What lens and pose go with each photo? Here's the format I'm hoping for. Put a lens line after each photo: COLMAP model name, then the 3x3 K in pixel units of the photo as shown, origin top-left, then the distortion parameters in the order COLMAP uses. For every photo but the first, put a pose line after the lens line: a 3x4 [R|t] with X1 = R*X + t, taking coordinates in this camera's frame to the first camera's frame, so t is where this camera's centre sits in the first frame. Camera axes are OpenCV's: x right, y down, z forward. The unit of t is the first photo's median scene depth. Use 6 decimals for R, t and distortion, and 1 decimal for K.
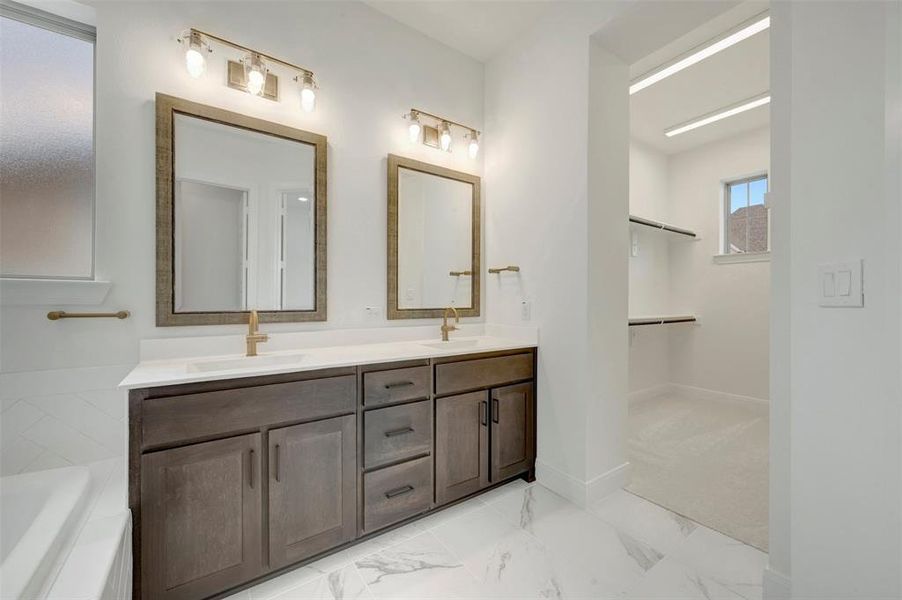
lens RADIAL K [[359.0, 0, 458.0], [0, 359.0, 300.5], [0, 0, 1]] dist [0.000088, 0.000428]
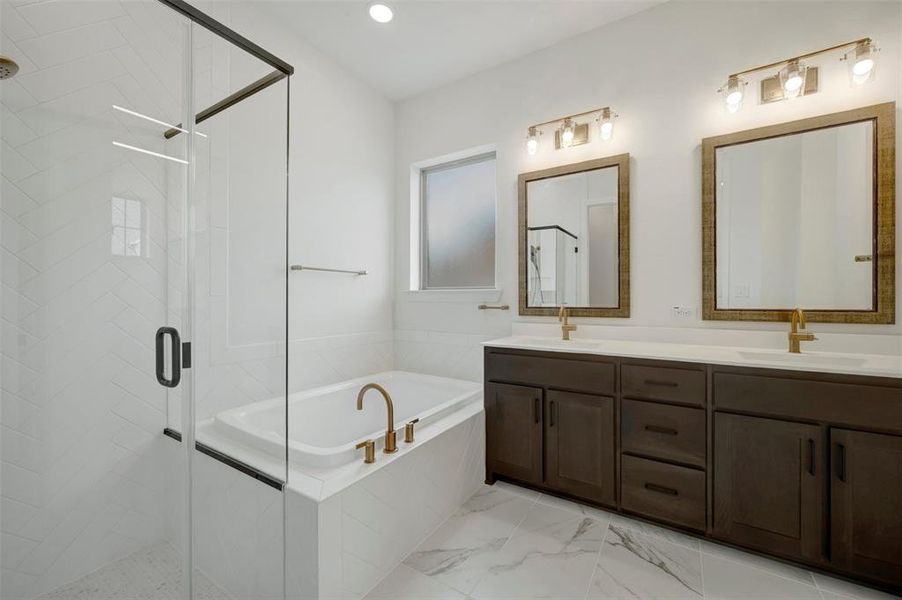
lens RADIAL K [[359.0, 0, 459.6], [0, 359.0, 301.6], [0, 0, 1]] dist [0.000088, 0.000428]
pose [[0.387693, 0.004999, -0.921775, 0.462232], [0.003106, 0.999973, 0.006729, -0.002265], [0.921783, -0.005472, 0.387667, 0.078243]]
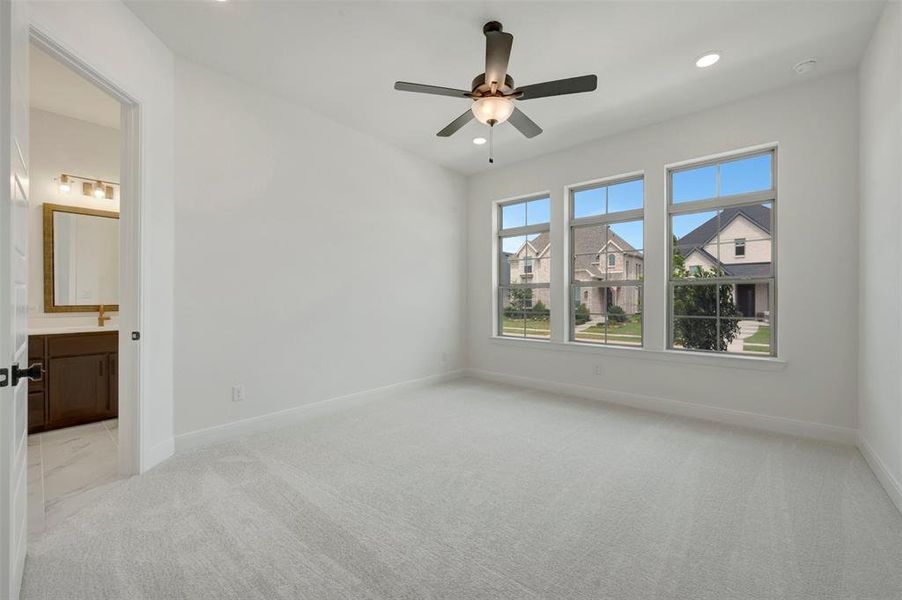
lens RADIAL K [[359.0, 0, 445.4], [0, 359.0, 298.8], [0, 0, 1]] dist [0.000088, 0.000428]
pose [[0.973007, -0.004286, 0.230736, 1.228706], [0.004910, 0.999986, -0.002133, 0.006806], [-0.230723, 0.003209, 0.973014, -0.958700]]
